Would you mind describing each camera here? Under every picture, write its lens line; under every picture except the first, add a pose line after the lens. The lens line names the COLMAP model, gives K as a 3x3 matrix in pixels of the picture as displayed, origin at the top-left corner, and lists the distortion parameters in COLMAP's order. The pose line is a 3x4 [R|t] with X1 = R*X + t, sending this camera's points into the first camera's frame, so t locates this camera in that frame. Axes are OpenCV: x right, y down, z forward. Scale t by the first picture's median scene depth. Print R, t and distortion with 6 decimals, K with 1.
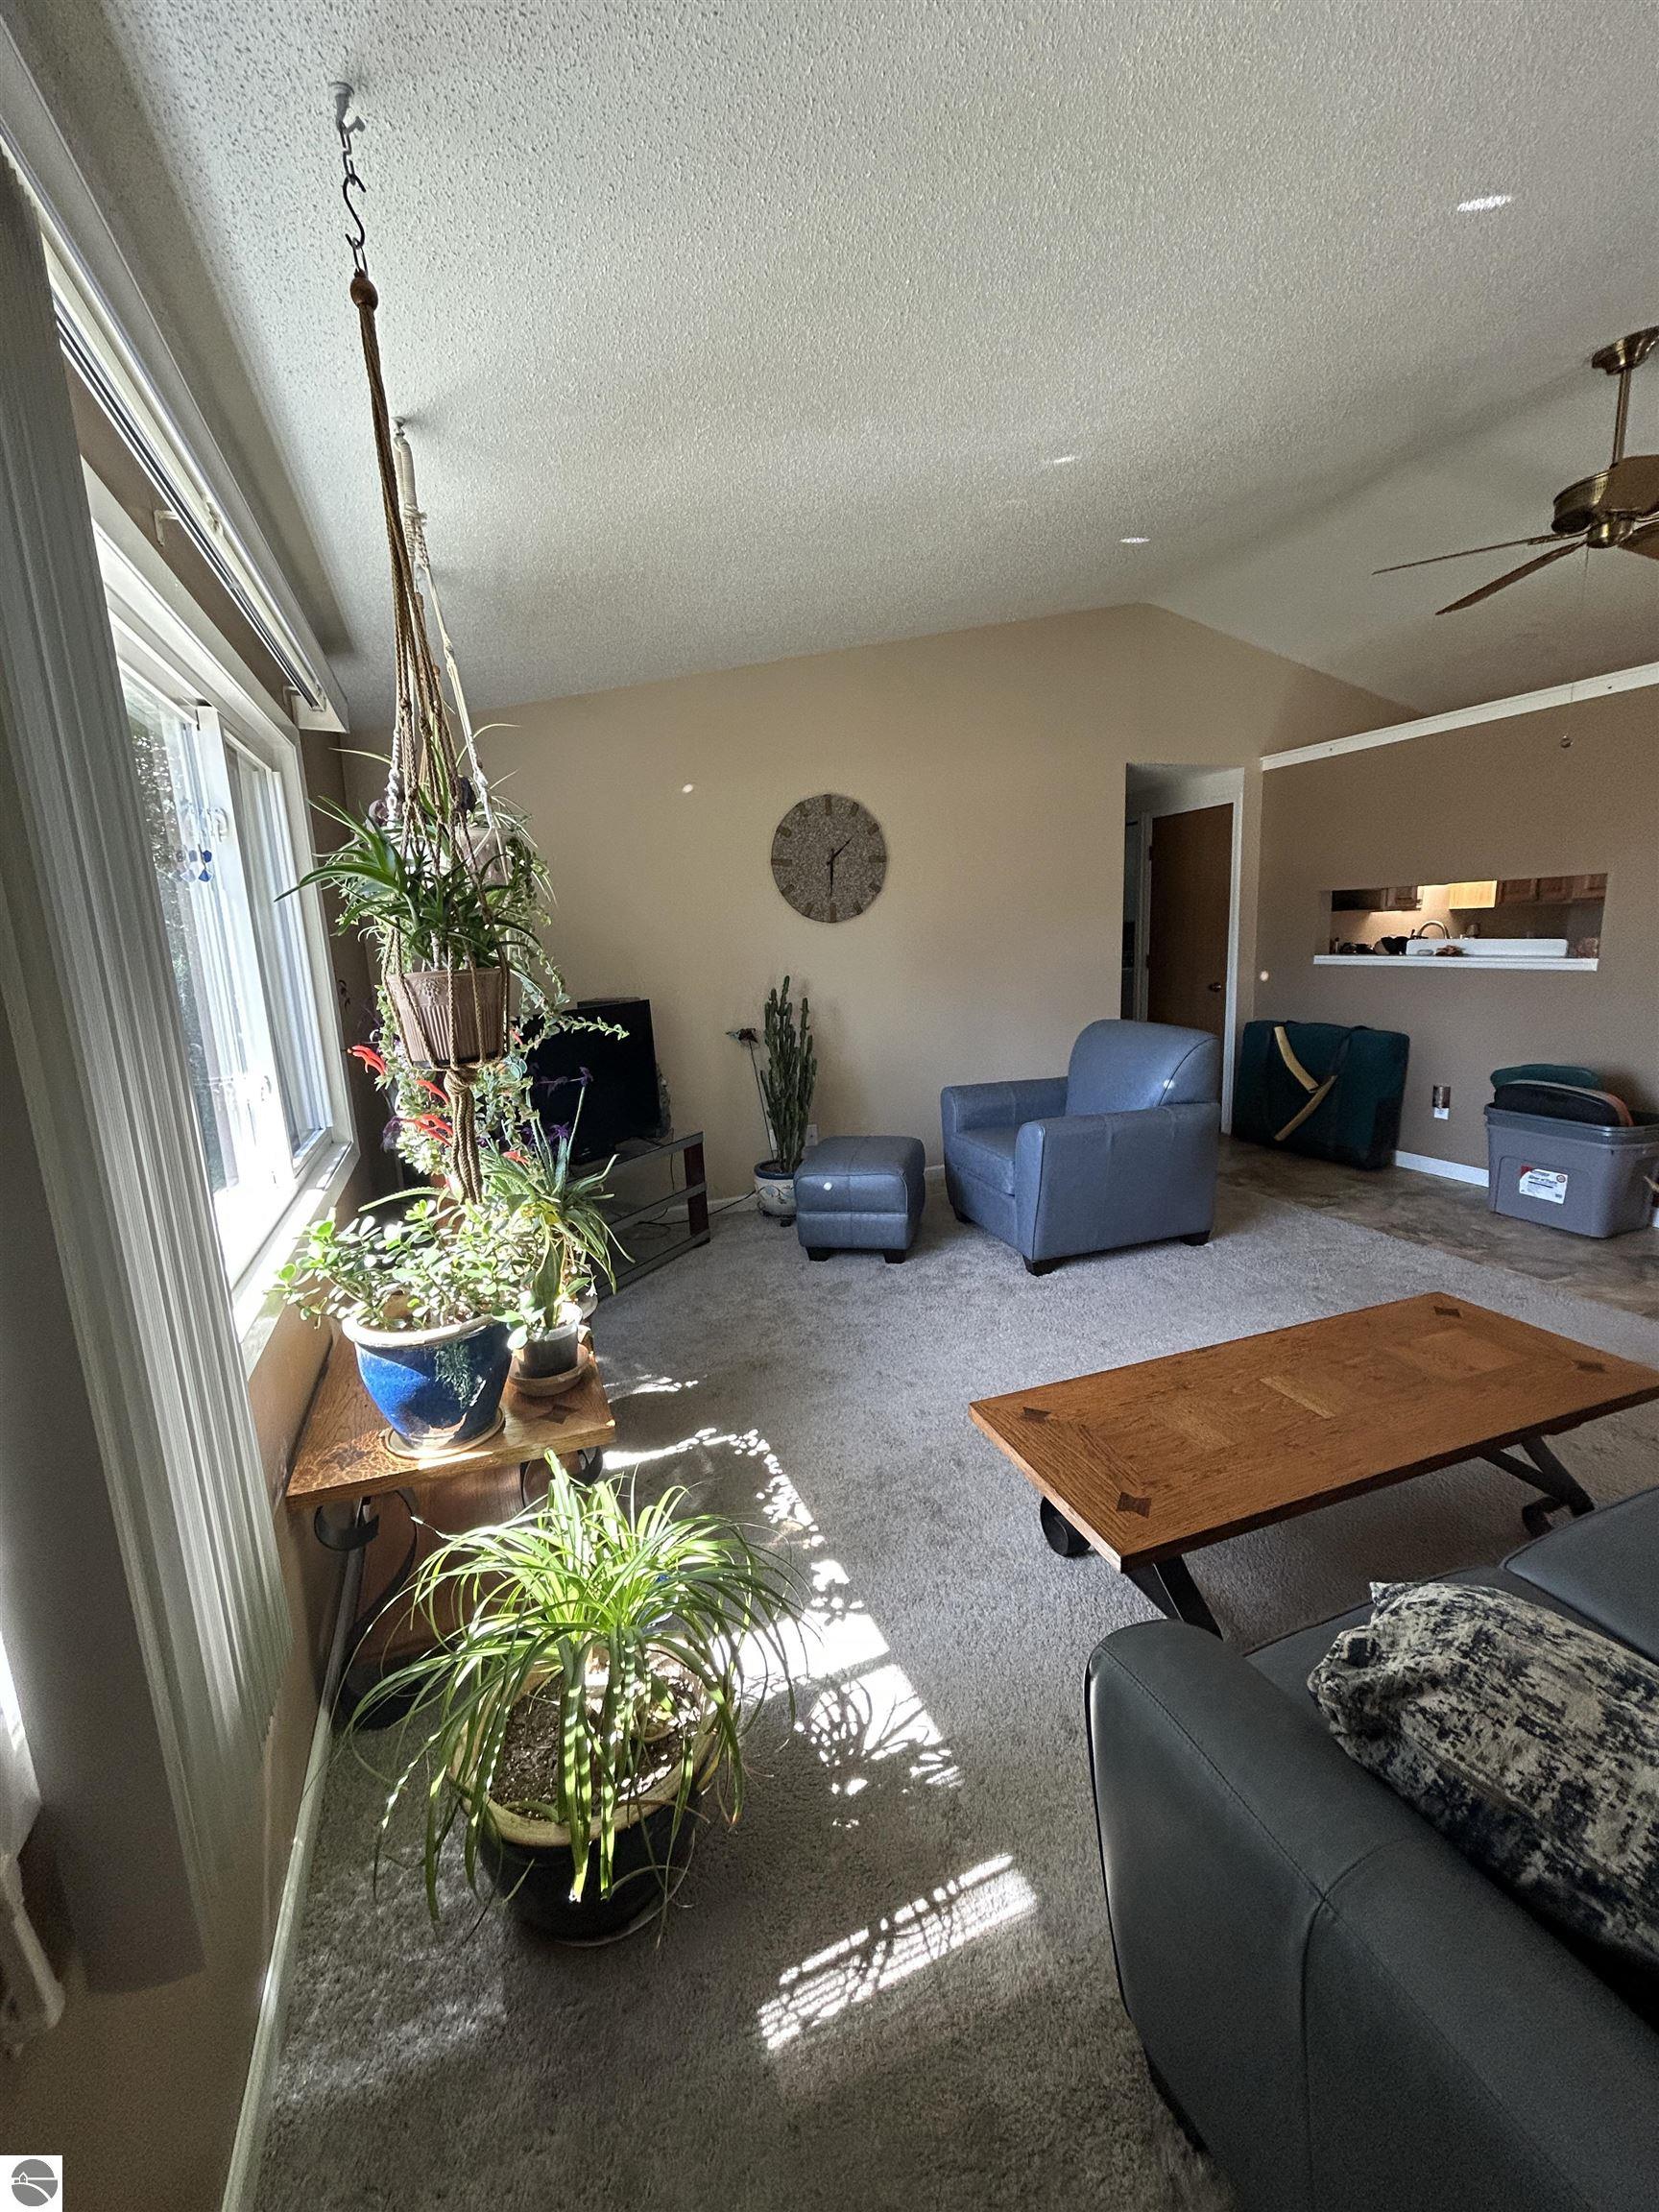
lens RADIAL K [[888.2, 0, 830.4], [0, 888.2, 1100.2], [0, 0, 1]] dist [-0.001794, -0.000275]
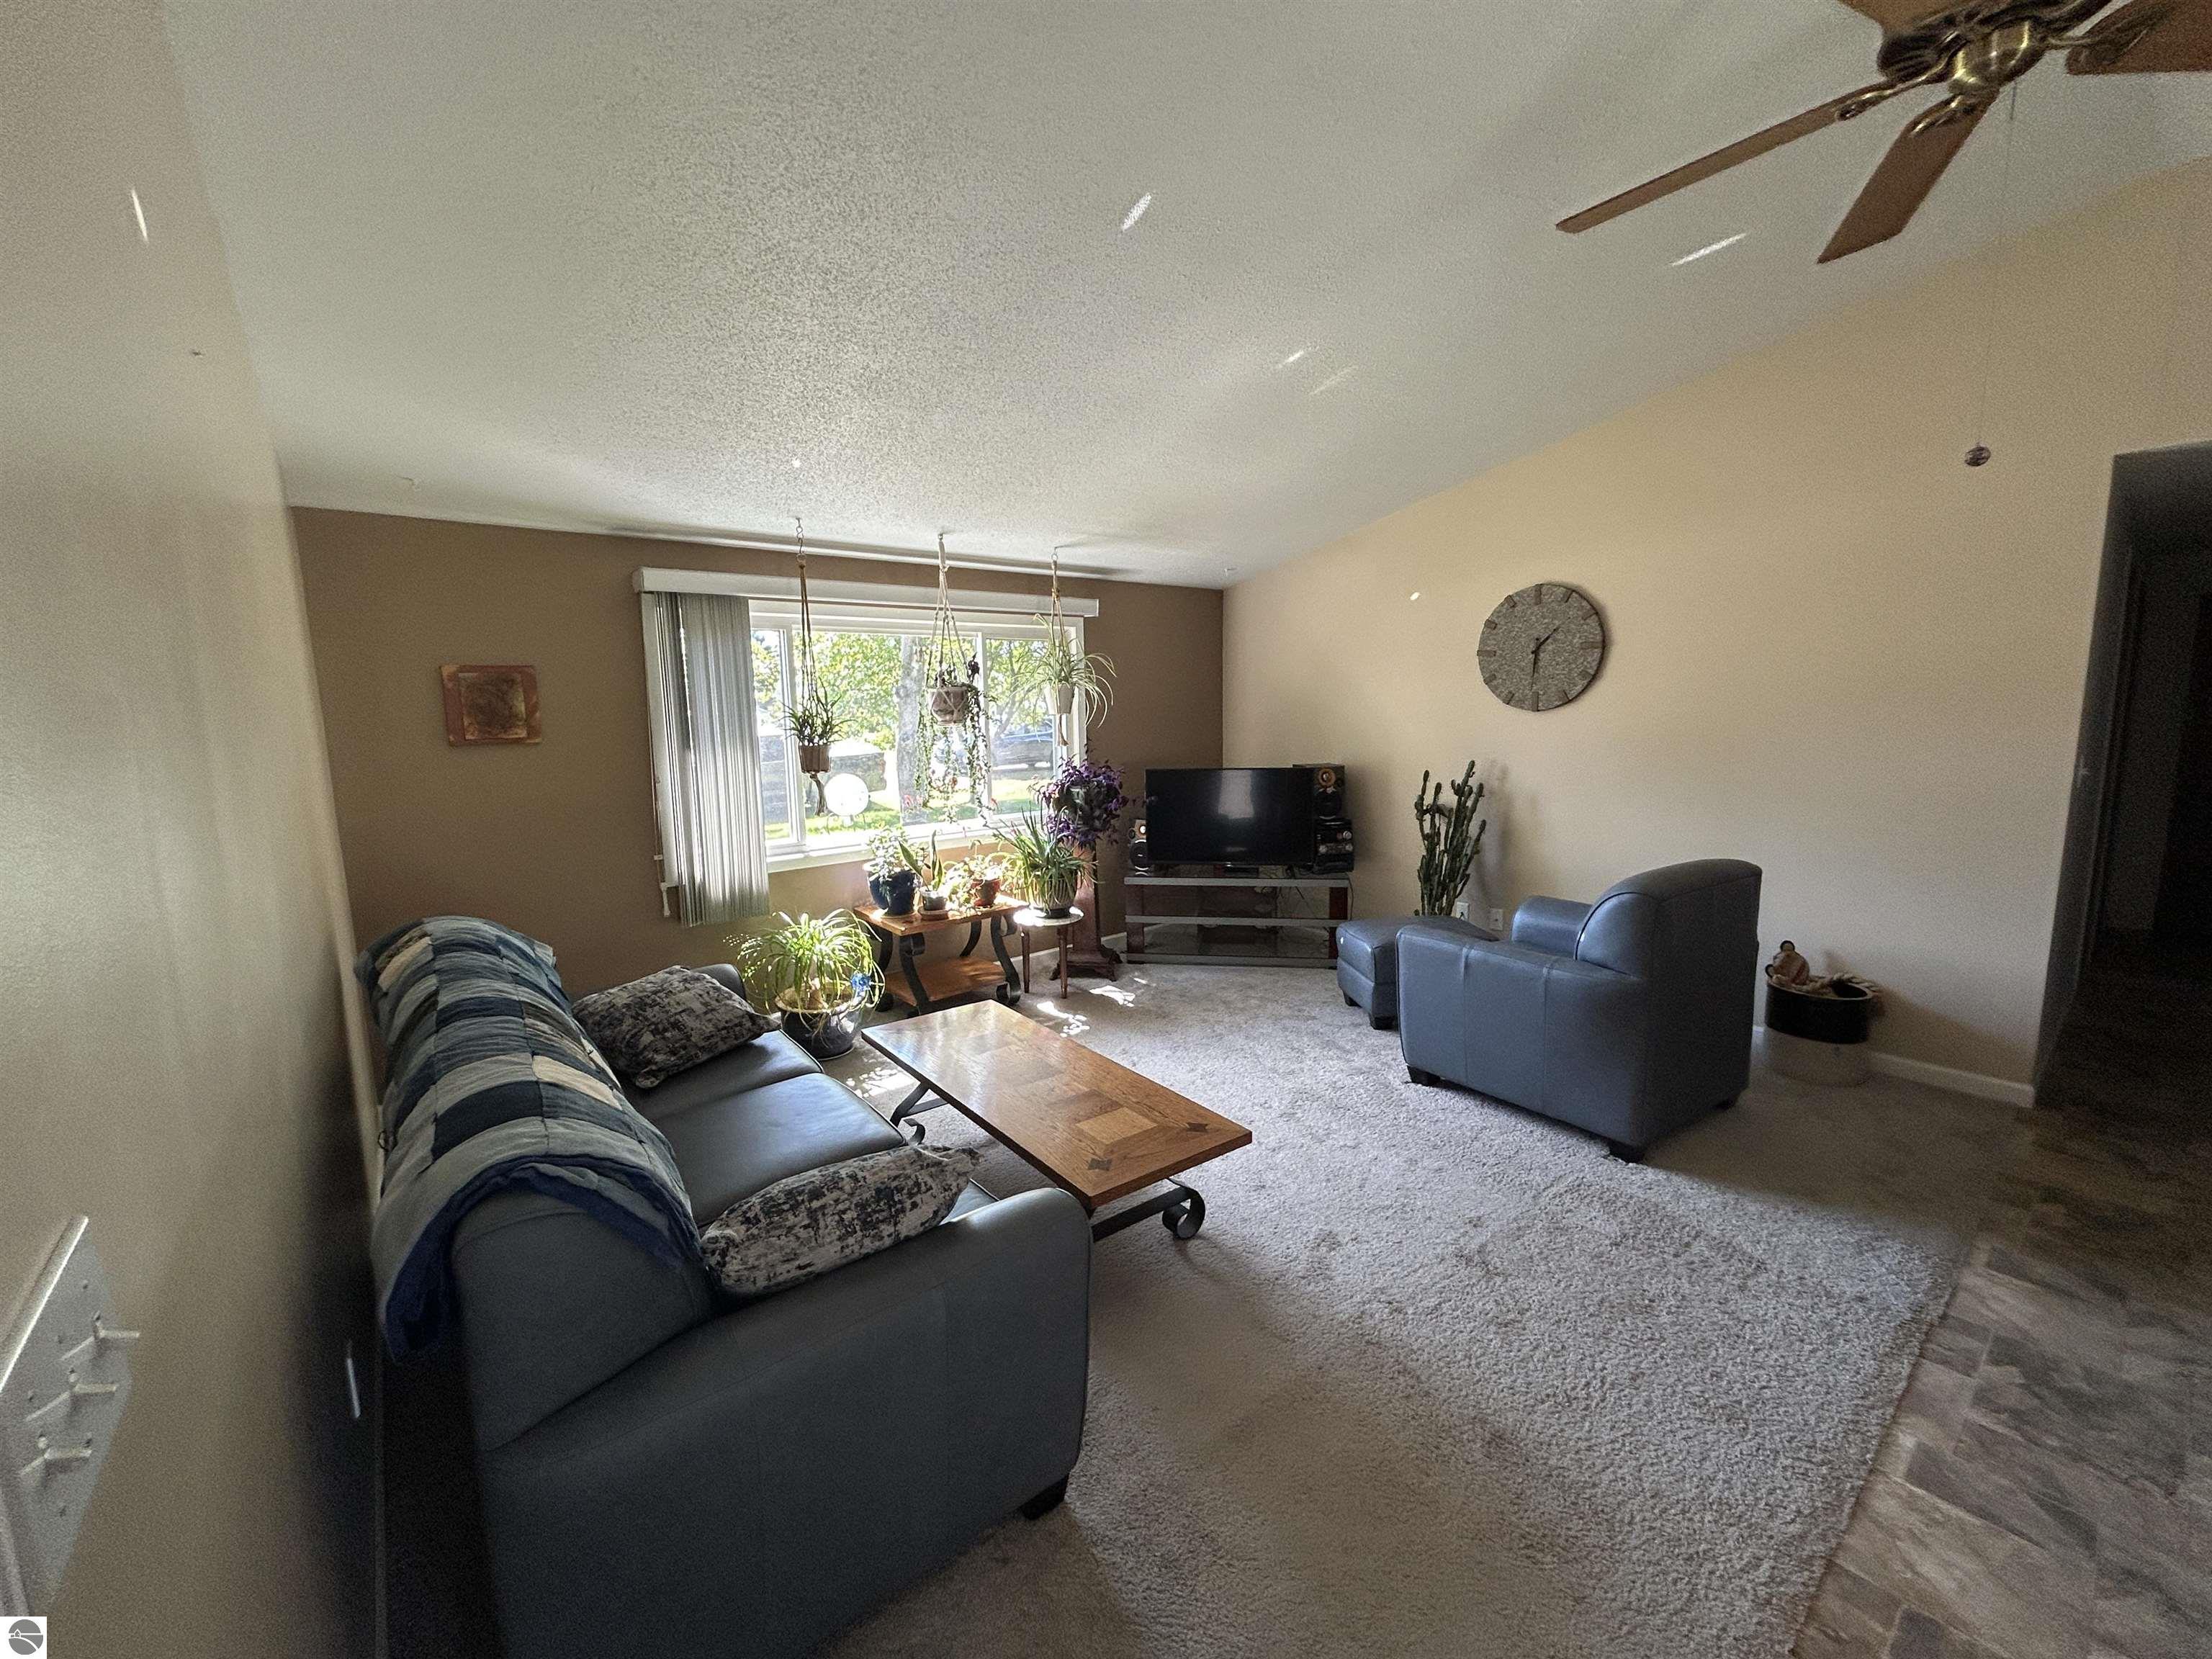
lens RADIAL K [[888.2, 0, 1104.8], [0, 888.2, 830.7], [0, 0, 1]] dist [-0.001794, -0.000275]
pose [[0.300257, 0.171754, -0.938268, 0.964707], [-0.172539, 0.977209, 0.123668, -0.133703], [0.938124, 0.124756, 0.323048, 0.305622]]
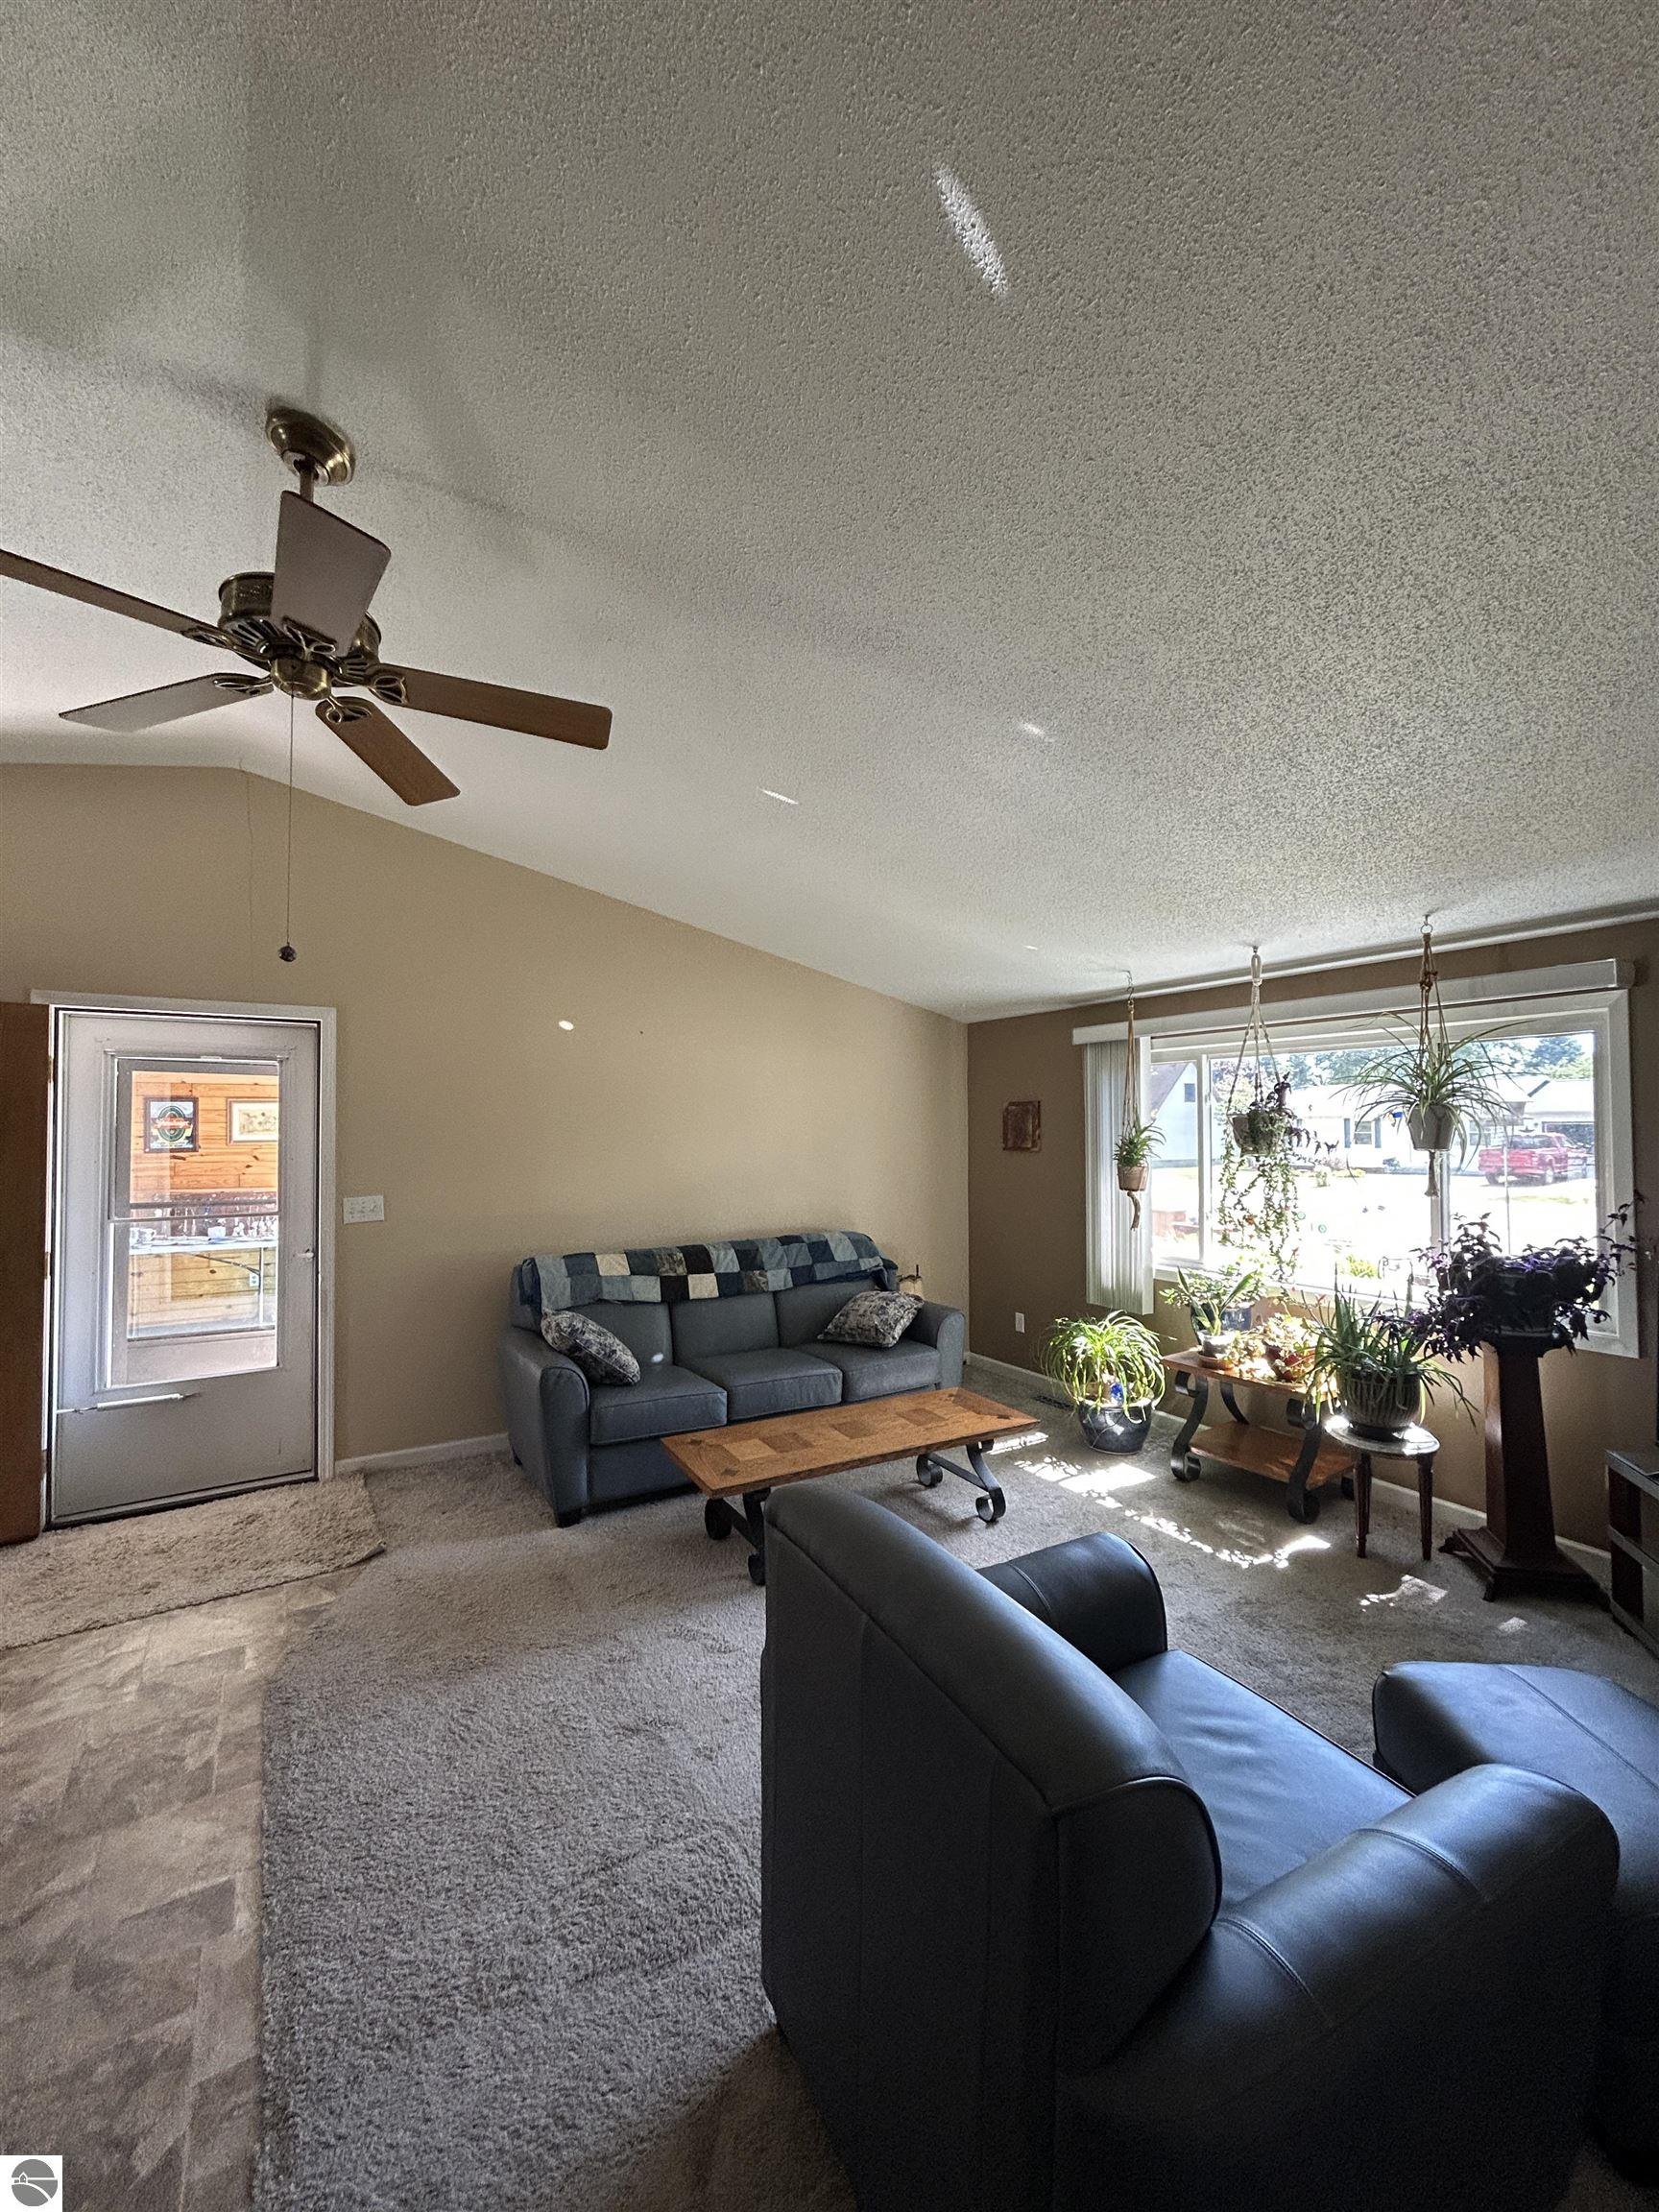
lens RADIAL K [[888.2, 0, 828.1], [0, 888.2, 1105.6], [0, 0, 1]] dist [-0.001794, -0.000275]
pose [[-0.982375, 0.043095, -0.181884, 0.464684], [0.011863, 0.985472, 0.169424, -0.323353], [0.186543, 0.164280, -0.968614, 1.349320]]
